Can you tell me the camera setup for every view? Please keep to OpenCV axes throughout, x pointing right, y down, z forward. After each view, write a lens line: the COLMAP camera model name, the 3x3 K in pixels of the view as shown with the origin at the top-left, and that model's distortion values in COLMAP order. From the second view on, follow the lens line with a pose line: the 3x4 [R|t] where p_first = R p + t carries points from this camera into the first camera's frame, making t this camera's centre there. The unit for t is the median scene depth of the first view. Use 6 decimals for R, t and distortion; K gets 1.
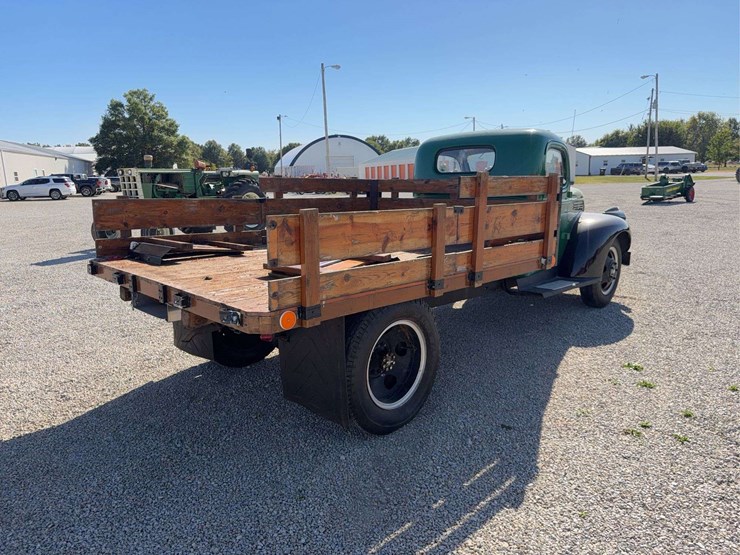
lens RADIAL K [[515.3, 0, 368.7], [0, 515.3, 274.6], [0, 0, 1]] dist [0.165995, -0.297036]
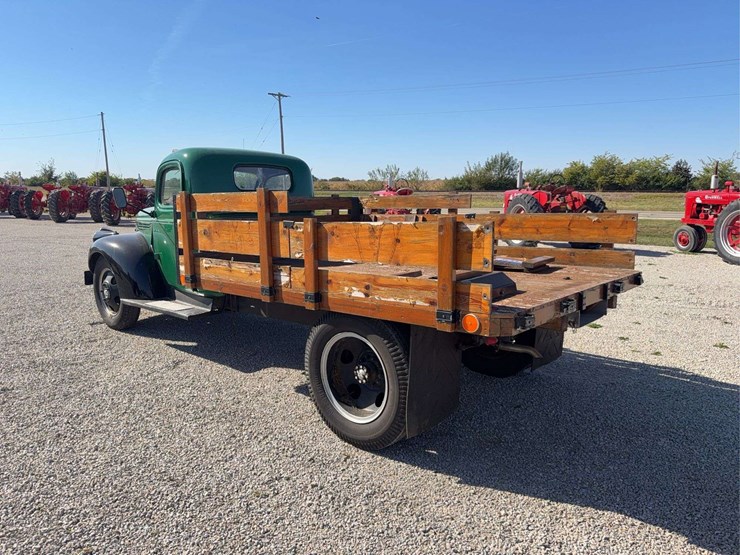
lens RADIAL K [[523.0, 0, 368.8], [0, 523.0, 274.2], [0, 0, 1]] dist [0.085865, -0.126879]
pose [[-0.011725, -0.131902, 0.991193, -0.938733], [0.183763, 0.974094, 0.131800, -0.150510], [-0.982901, 0.183690, 0.012818, 0.912142]]
